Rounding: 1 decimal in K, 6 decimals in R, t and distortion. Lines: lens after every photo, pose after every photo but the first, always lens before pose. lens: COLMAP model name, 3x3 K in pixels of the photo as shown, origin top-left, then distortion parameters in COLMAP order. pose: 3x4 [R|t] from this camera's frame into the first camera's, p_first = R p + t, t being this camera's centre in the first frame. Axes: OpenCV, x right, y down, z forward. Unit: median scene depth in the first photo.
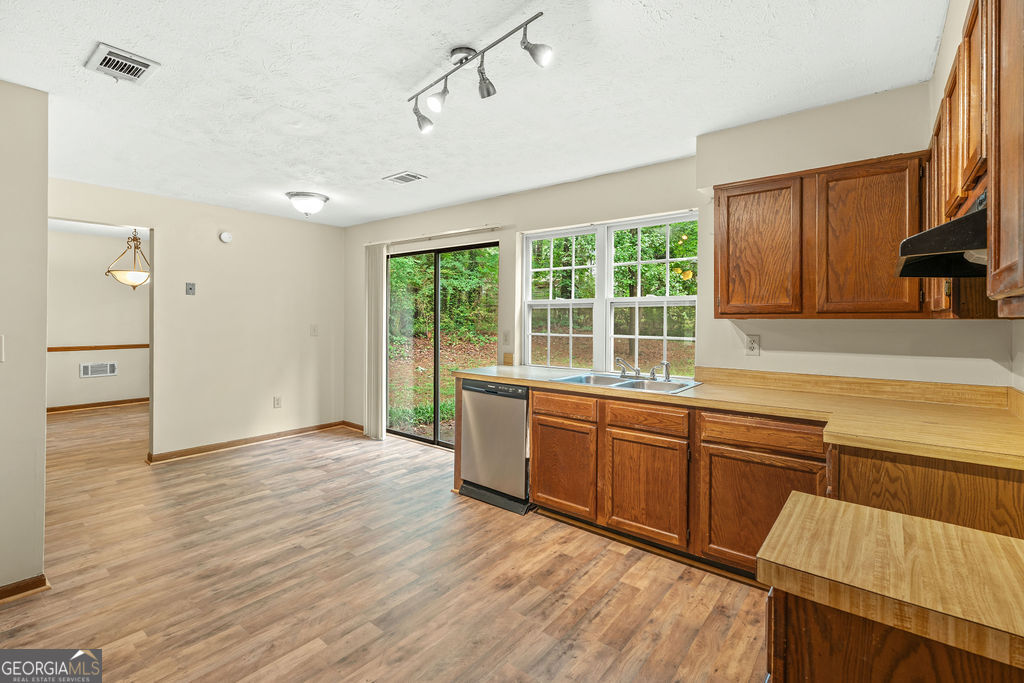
lens RADIAL K [[471.6, 0, 503.9], [0, 471.6, 320.6], [0, 0, 1]] dist [0.002312, 0.000405]
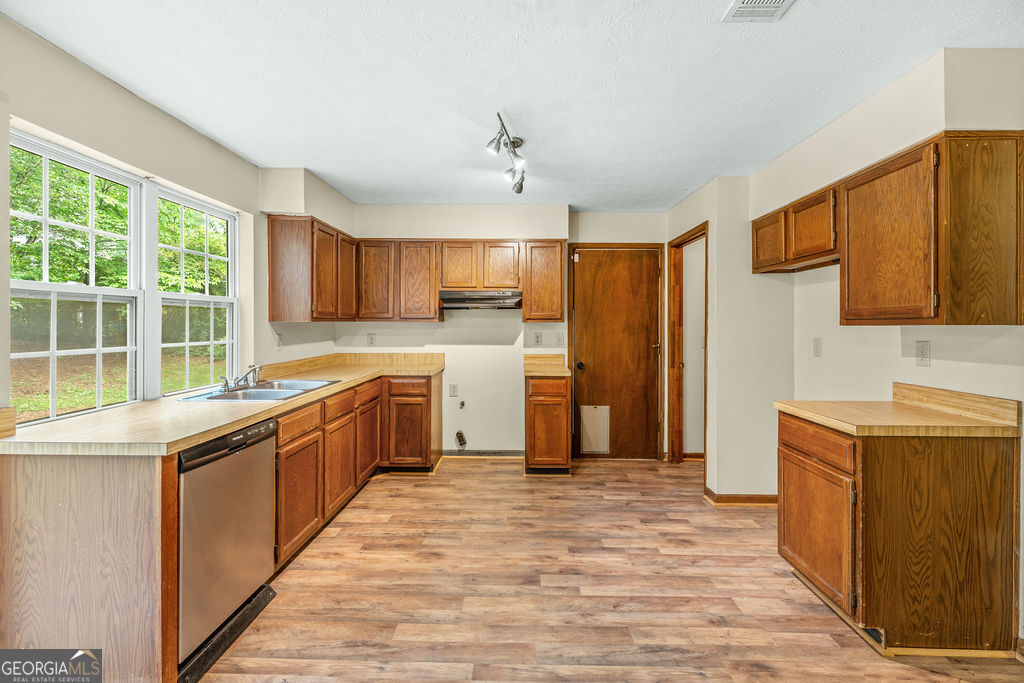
lens RADIAL K [[471.6, 0, 515.7], [0, 471.6, 342.0], [0, 0, 1]] dist [0.002312, 0.000405]
pose [[-0.636498, -0.039111, 0.770286, -5.062663], [-0.005260, 0.998910, 0.046374, -0.064772], [-0.771260, 0.025465, -0.636010, 8.035227]]
